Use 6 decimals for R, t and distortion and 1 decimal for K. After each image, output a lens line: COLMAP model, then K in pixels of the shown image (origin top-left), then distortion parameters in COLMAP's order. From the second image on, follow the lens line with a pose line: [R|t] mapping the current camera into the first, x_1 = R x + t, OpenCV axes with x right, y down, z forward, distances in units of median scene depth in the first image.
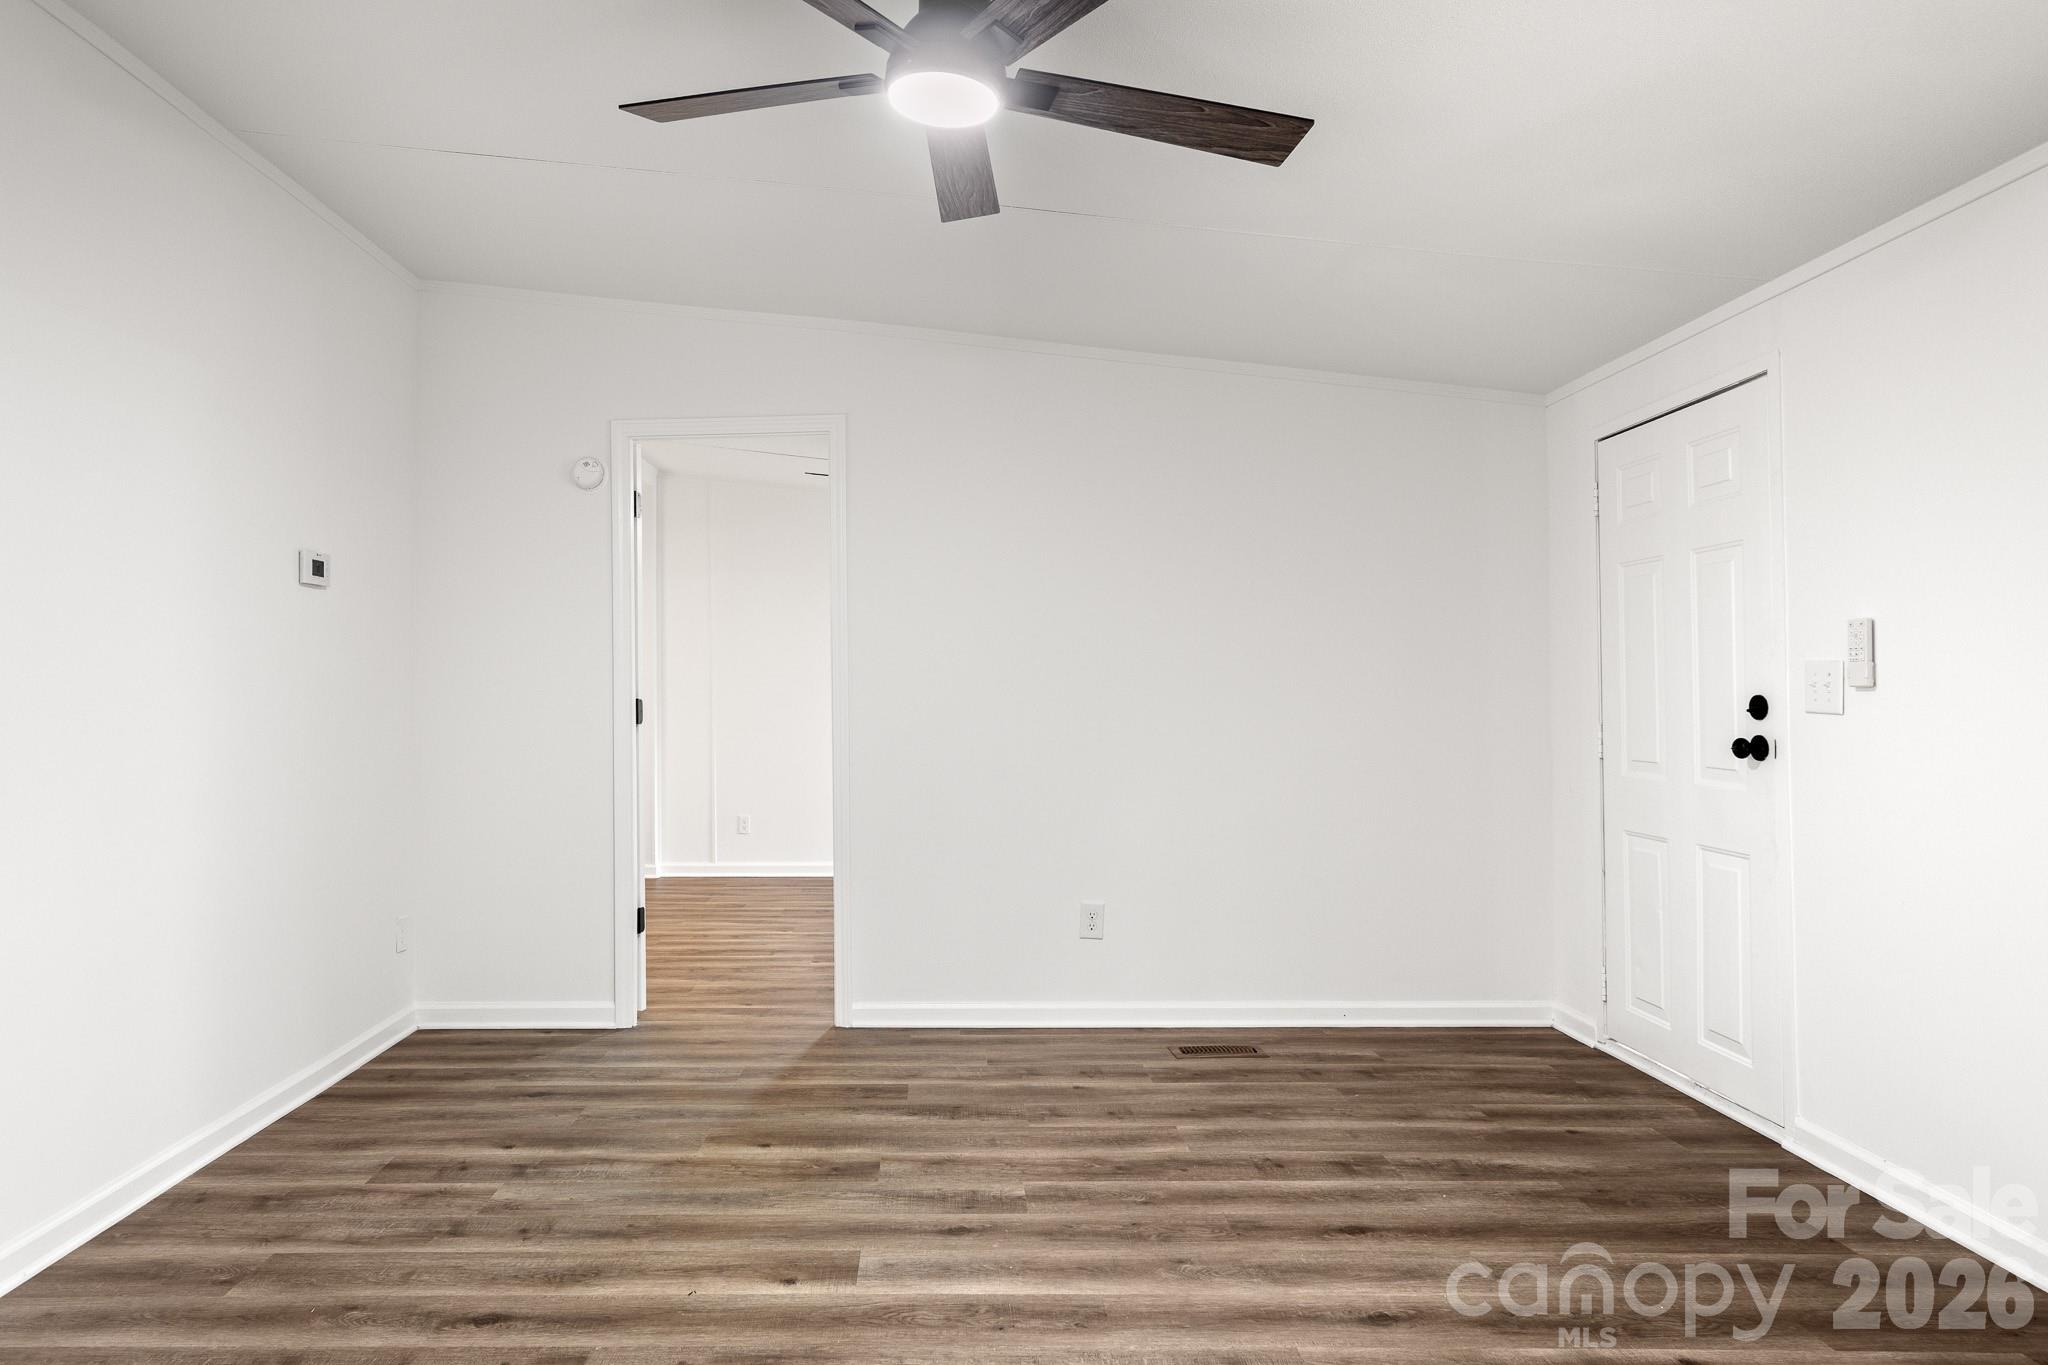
lens RADIAL K [[1224.5, 0, 900.9], [0, 1224.5, 663.8], [0, 0, 1]] dist [-0.006381, -0.000159]
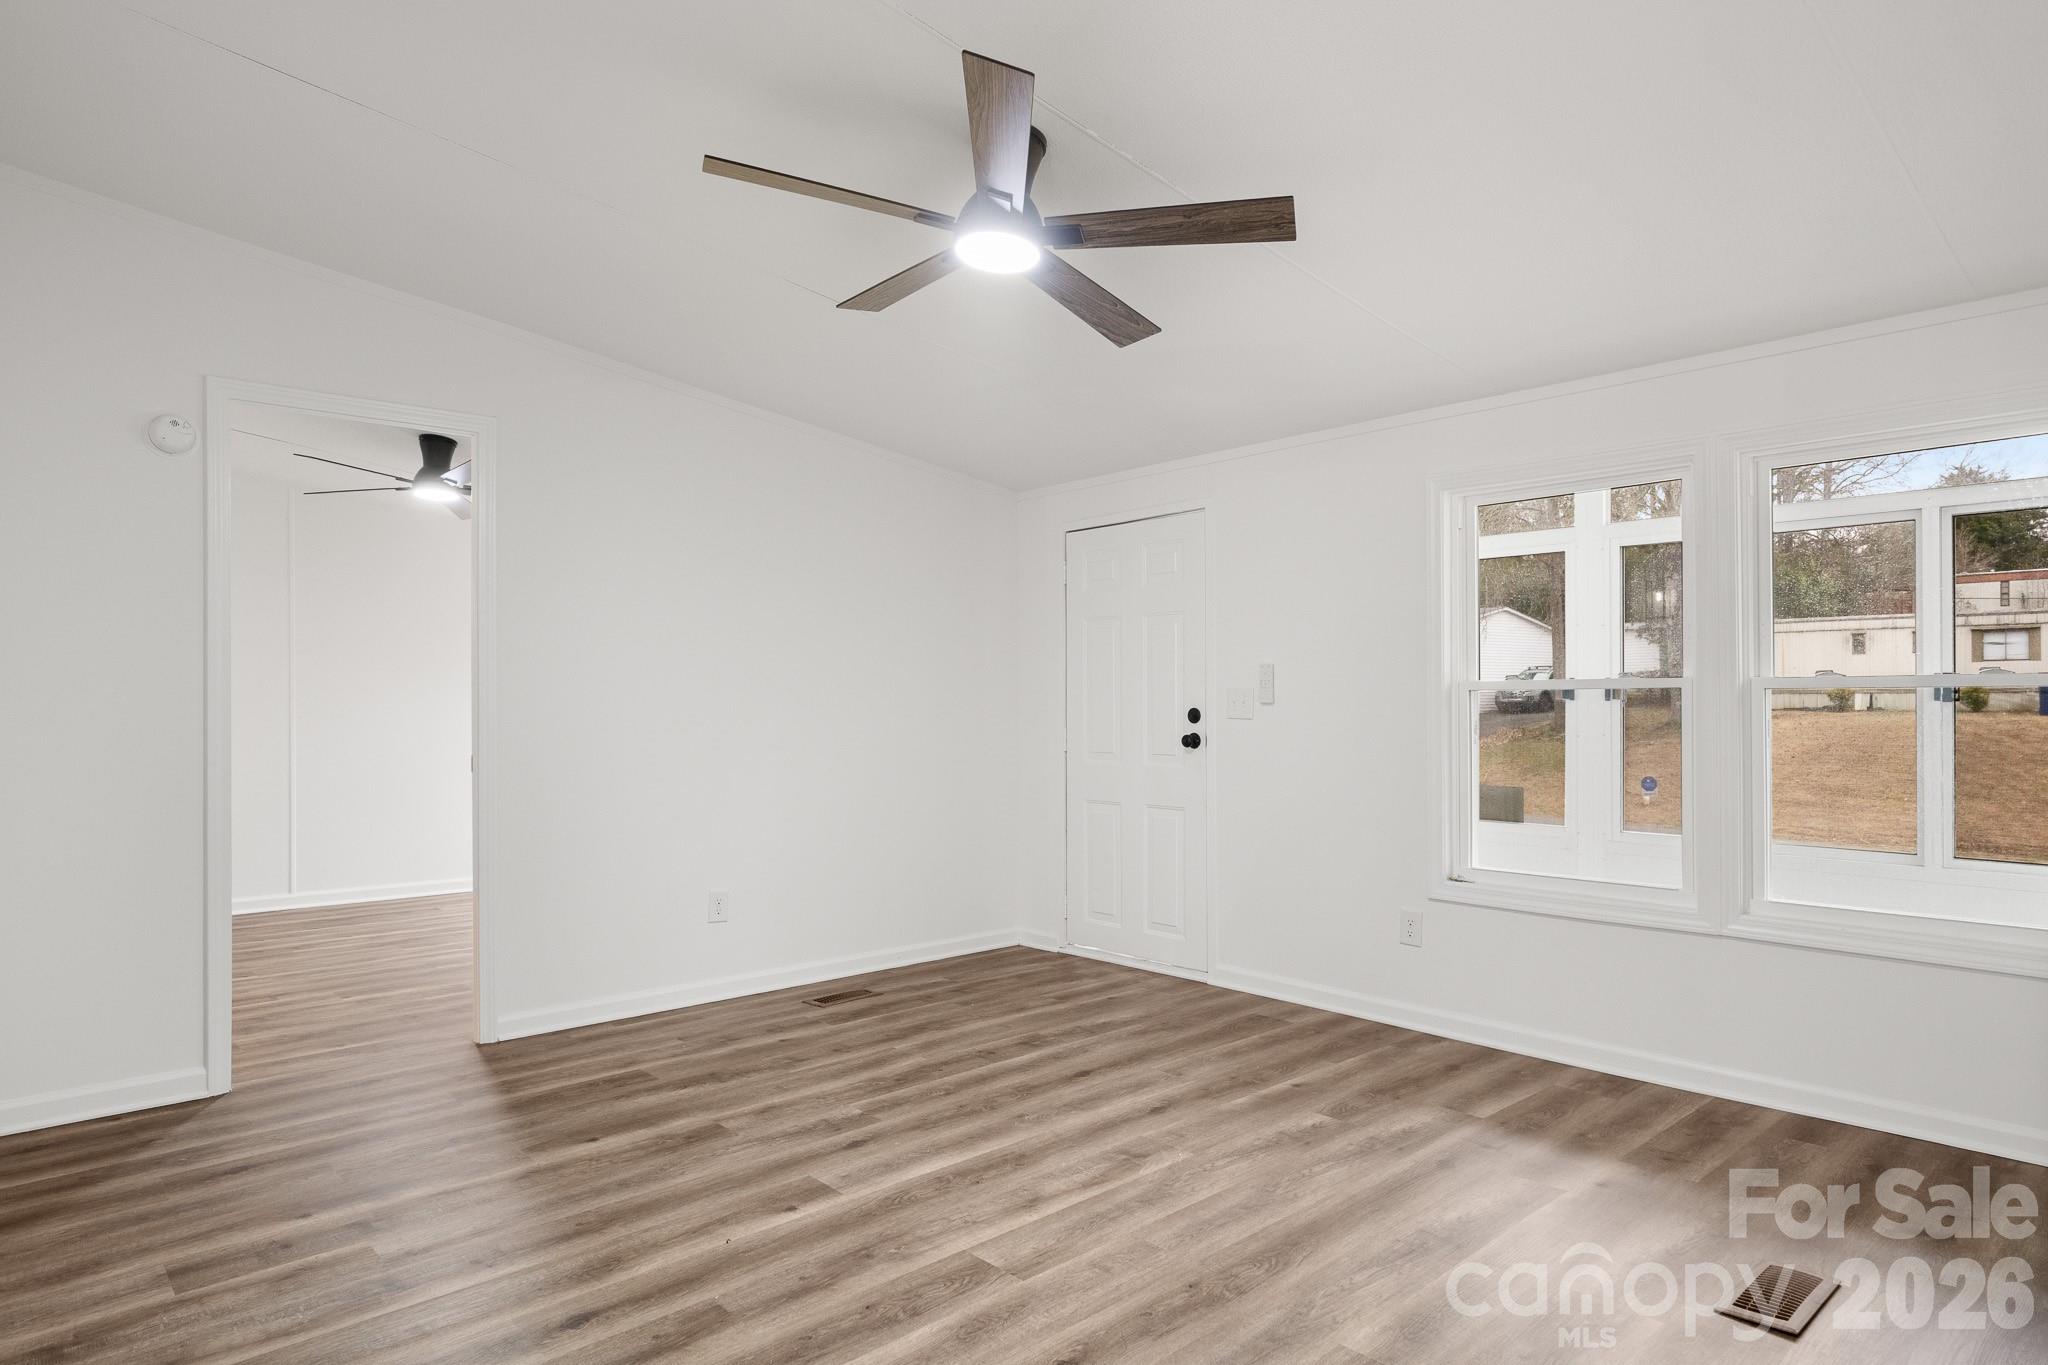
lens RADIAL K [[1174.5, 0, 1024.0], [0, 1174.5, 682.5], [0, 0, 1]] dist [-0.003667, 0.000334]
pose [[0.718647, 0.020089, 0.695085, -0.554424], [-0.021086, 0.999753, -0.007093, 0.007880], [-0.695055, -0.009559, 0.718893, 0.040852]]
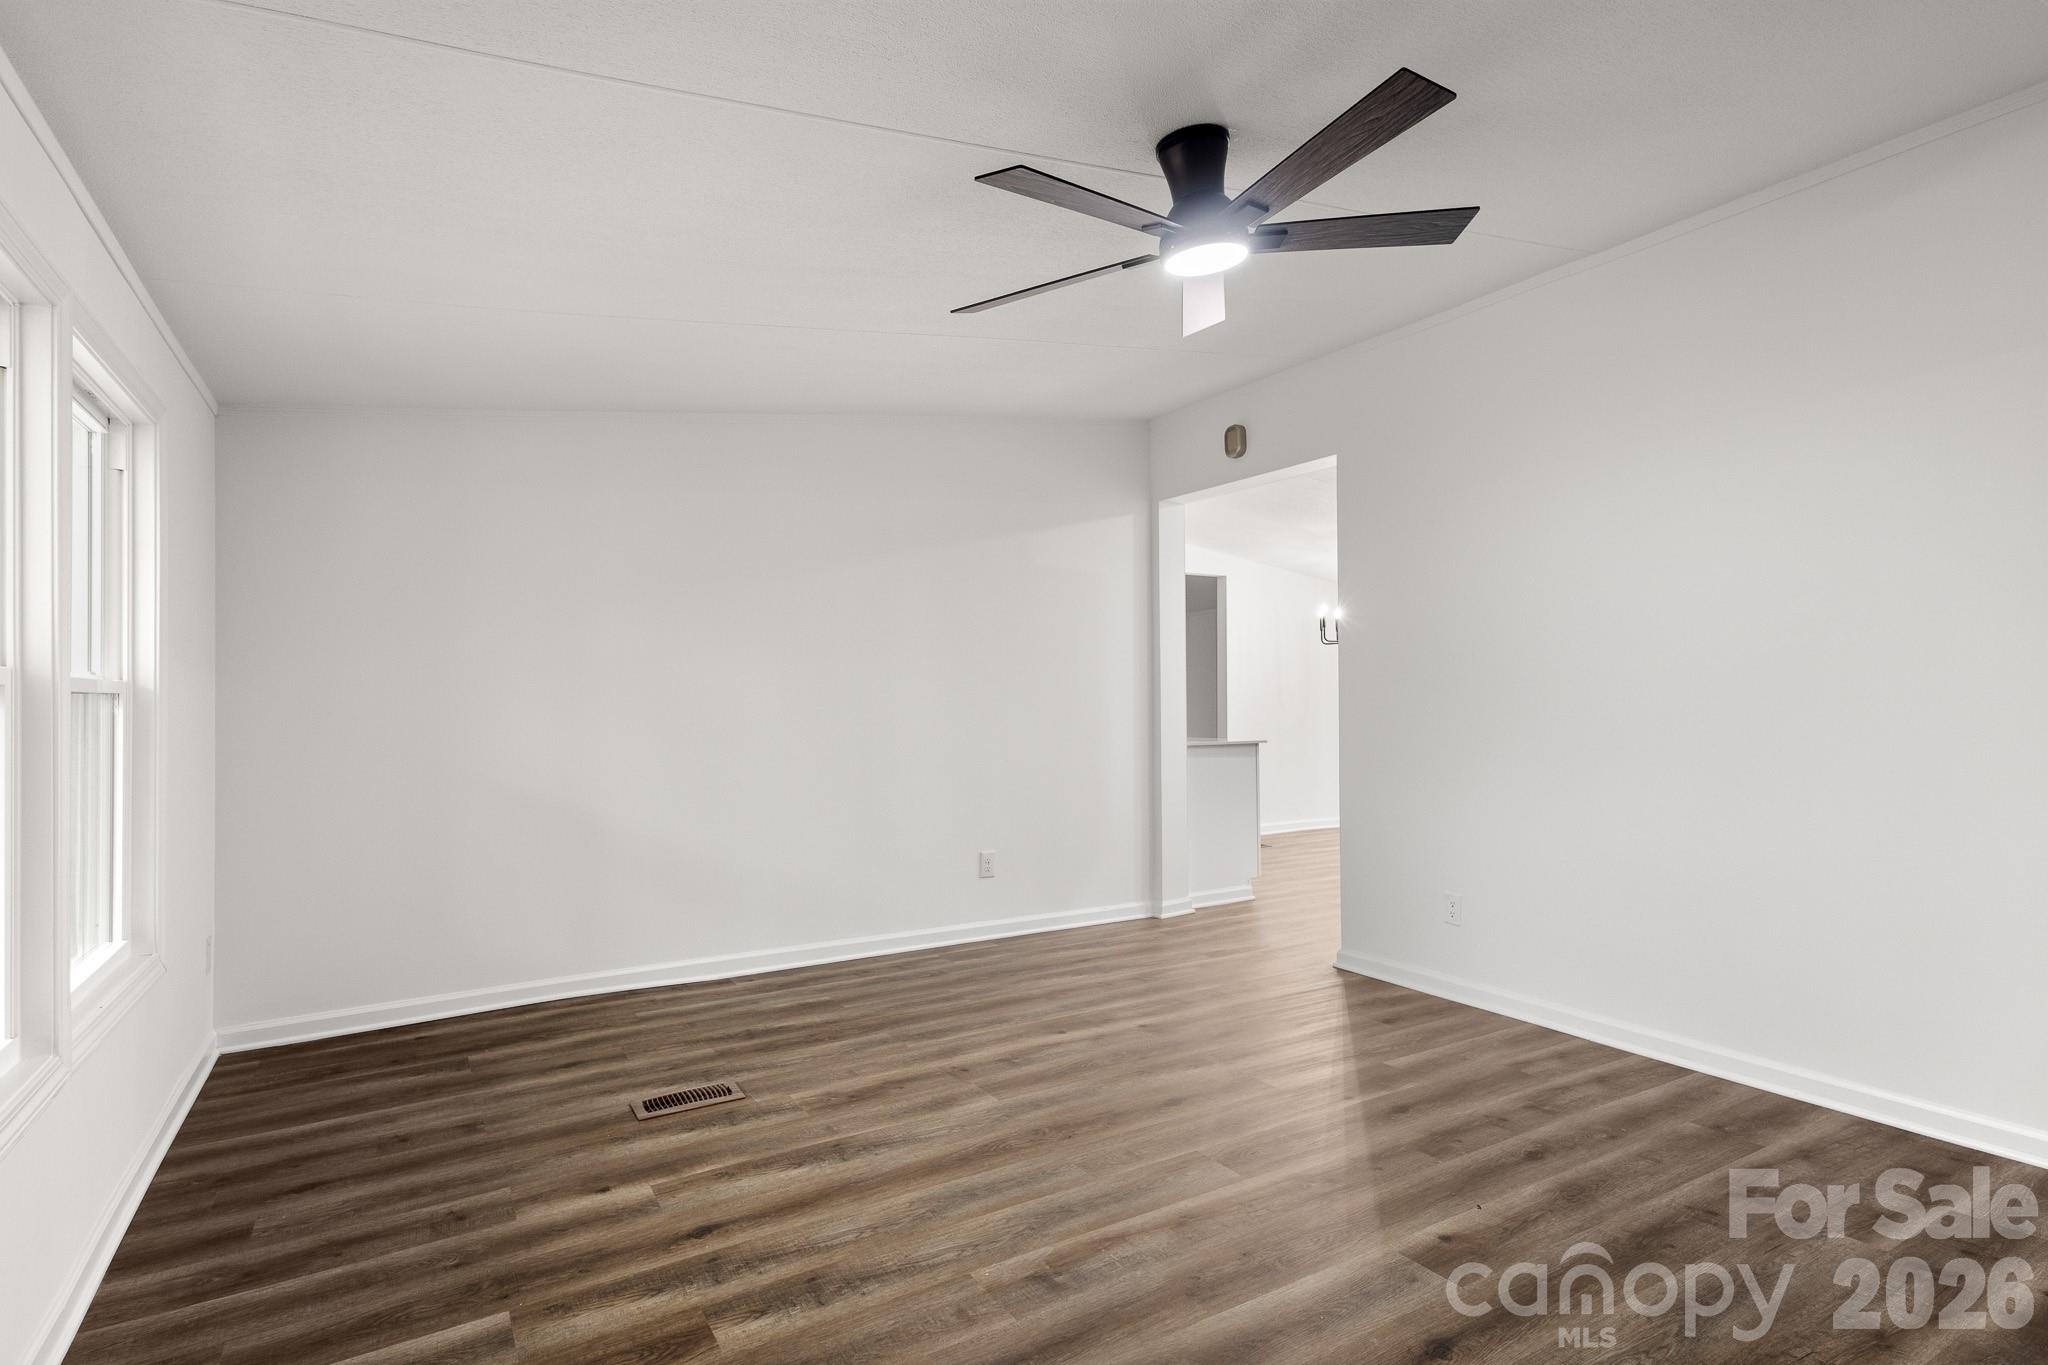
lens RADIAL K [[1029.8, 0, 1024.0], [0, 1029.8, 682.5], [0, 0, 1]] dist [0.005833, 0.000636]
pose [[-0.837304, 0.008202, -0.546676, 0.555322], [0.029429, 0.999114, -0.030084, 0.023544], [0.545945, -0.041278, -0.836804, 1.226176]]
